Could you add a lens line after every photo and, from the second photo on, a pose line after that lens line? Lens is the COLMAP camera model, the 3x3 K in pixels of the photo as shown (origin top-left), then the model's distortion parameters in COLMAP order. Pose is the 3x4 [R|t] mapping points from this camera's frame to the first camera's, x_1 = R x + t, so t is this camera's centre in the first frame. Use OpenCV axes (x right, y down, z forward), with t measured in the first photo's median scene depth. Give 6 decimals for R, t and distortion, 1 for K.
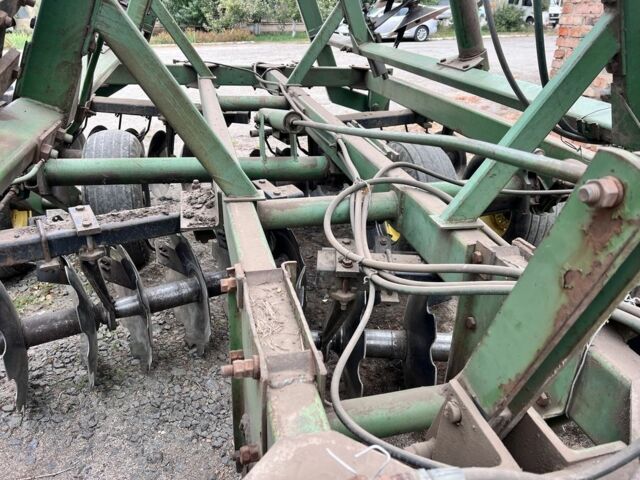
lens RADIAL K [[488.9, 0, 323.3], [0, 488.9, 250.6], [0, 0, 1]] dist [0.005997, -0.002548]
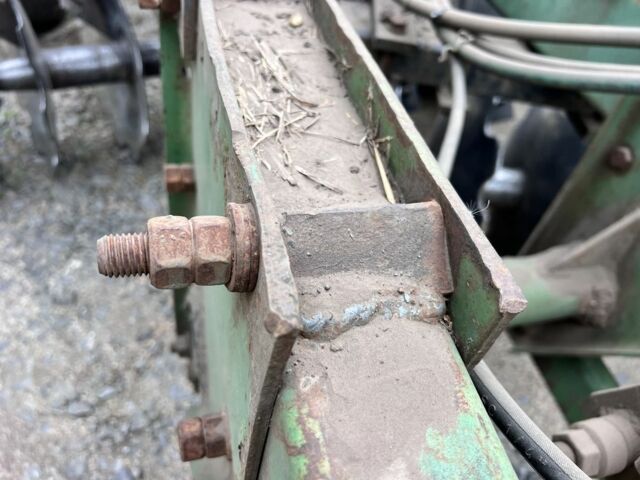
lens RADIAL K [[488.9, 0, 323.3], [0, 488.9, 250.6], [0, 0, 1]] dist [0.005997, -0.002548]
pose [[0.990338, 0.086942, 0.108039, -0.076583], [-0.119918, 0.928173, 0.352300, 0.088793], [-0.069650, -0.361852, 0.929630, 0.473299]]
